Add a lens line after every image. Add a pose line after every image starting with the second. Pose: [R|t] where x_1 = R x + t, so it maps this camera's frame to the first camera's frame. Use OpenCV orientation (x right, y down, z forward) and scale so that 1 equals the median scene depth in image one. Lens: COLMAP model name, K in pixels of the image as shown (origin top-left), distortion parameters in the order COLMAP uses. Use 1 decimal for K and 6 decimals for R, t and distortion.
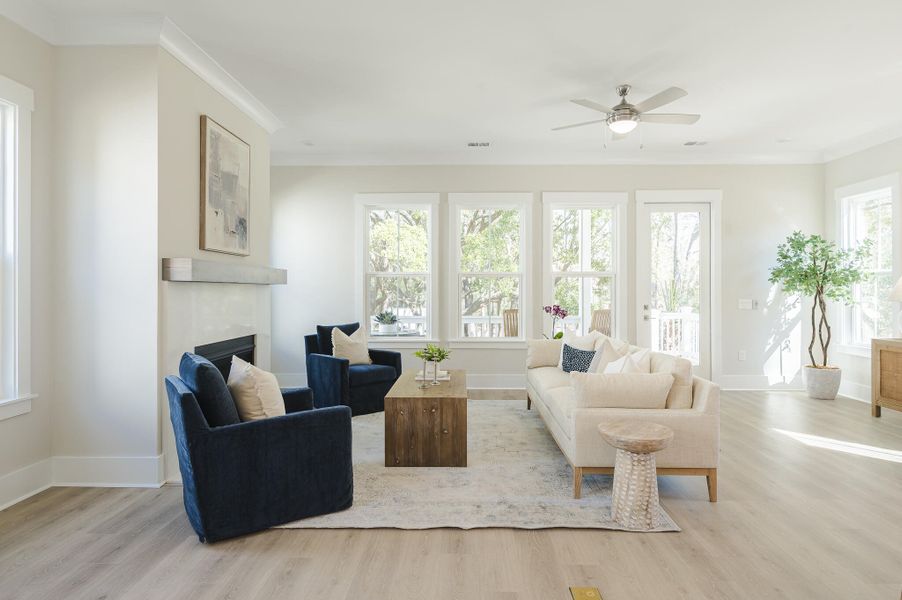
lens RADIAL K [[481.9, 0, 450.1], [0, 481.9, 287.6], [0, 0, 1]] dist [-0.002361, -0.000422]
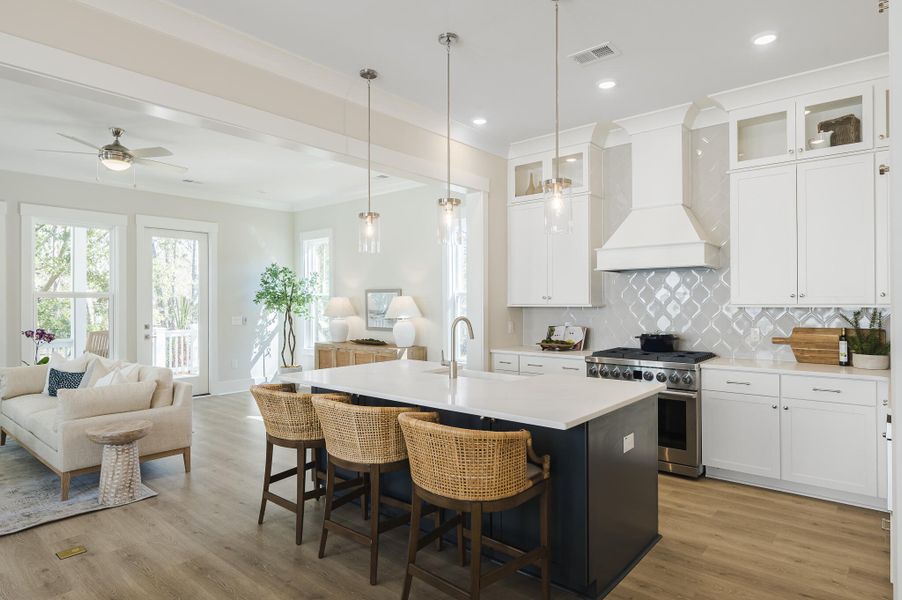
lens RADIAL K [[515.0, 0, 451.0], [0, 515.0, 300.0], [0, 0, 1]] dist [0.003015, -0.000582]
pose [[0.627483, -0.000534, 0.778630, -0.070584], [0.002697, 0.999995, -0.001488, -0.019112], [-0.778625, 0.003034, 0.627482, -0.299342]]
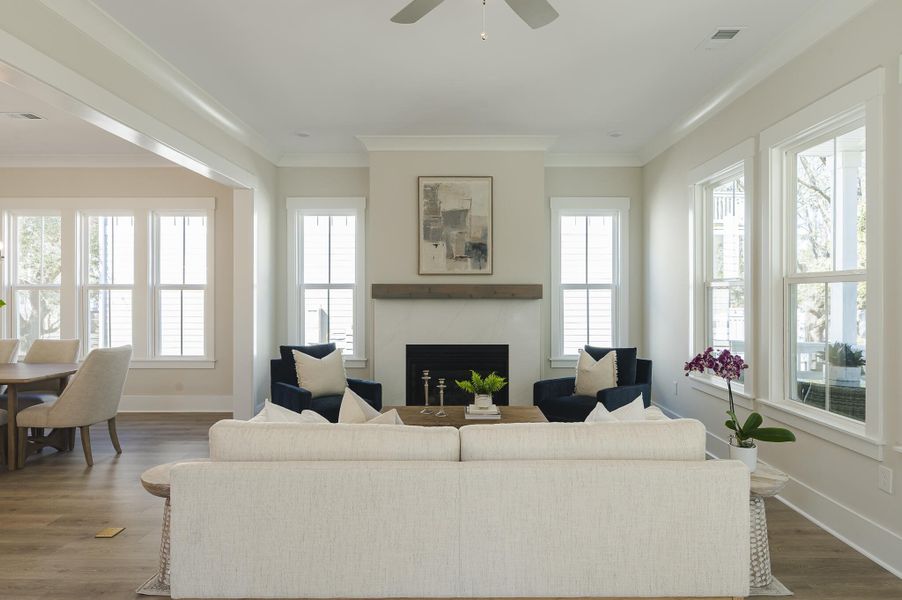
lens RADIAL K [[515.0, 0, 451.0], [0, 515.0, 300.0], [0, 0, 1]] dist [0.003015, -0.000582]
pose [[0.030058, 0.007144, -0.999523, 0.794328], [0.003813, 0.999966, 0.007262, -0.014336], [0.999541, -0.004030, 0.030030, 0.866051]]
